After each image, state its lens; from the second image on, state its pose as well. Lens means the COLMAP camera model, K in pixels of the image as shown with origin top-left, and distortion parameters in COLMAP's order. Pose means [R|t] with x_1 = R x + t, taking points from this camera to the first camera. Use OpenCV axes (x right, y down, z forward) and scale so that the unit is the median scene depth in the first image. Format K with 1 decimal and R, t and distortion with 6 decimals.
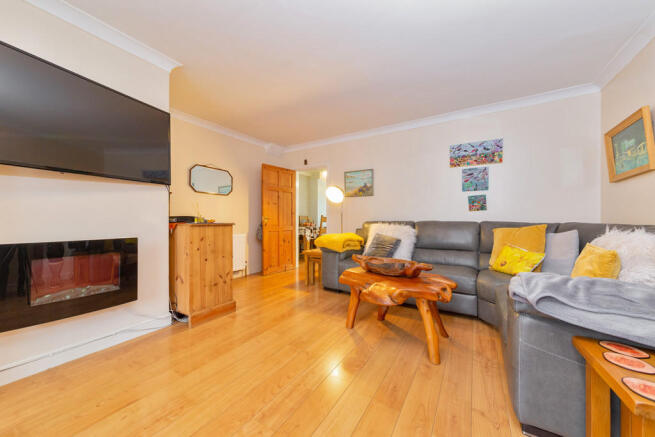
lens RADIAL K [[236.7, 0, 333.0], [0, 236.7, 218.3], [0, 0, 1]] dist [0.000145, 0.000386]
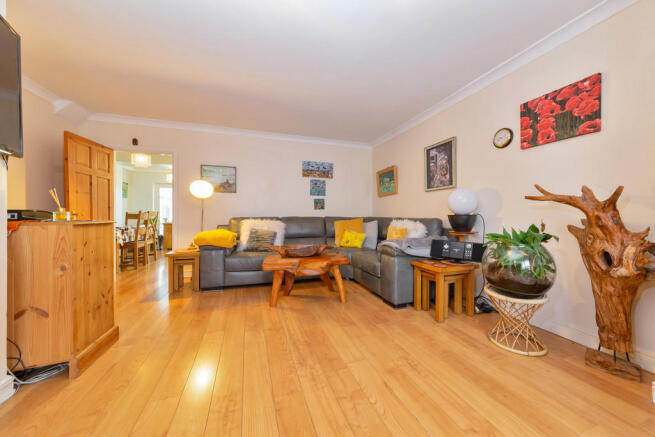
lens RADIAL K [[236.7, 0, 334.0], [0, 236.7, 215.6], [0, 0, 1]] dist [0.000145, 0.000386]
pose [[0.636077, -0.000845, 0.771625, -0.457158], [-0.002024, 0.999994, 0.002763, 0.001498], [-0.771623, -0.003319, 0.636072, 0.007261]]
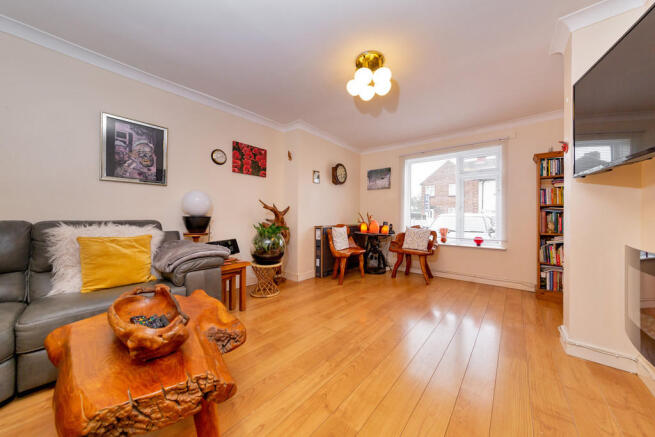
lens RADIAL K [[236.7, 0, 328.5], [0, 236.7, 218.3], [0, 0, 1]] dist [0.000145, 0.000386]
pose [[-0.990316, -0.012345, 0.138281, -0.116515], [-0.011719, 0.999917, 0.005335, -0.003675], [-0.138336, 0.003663, -0.990379, 0.965058]]
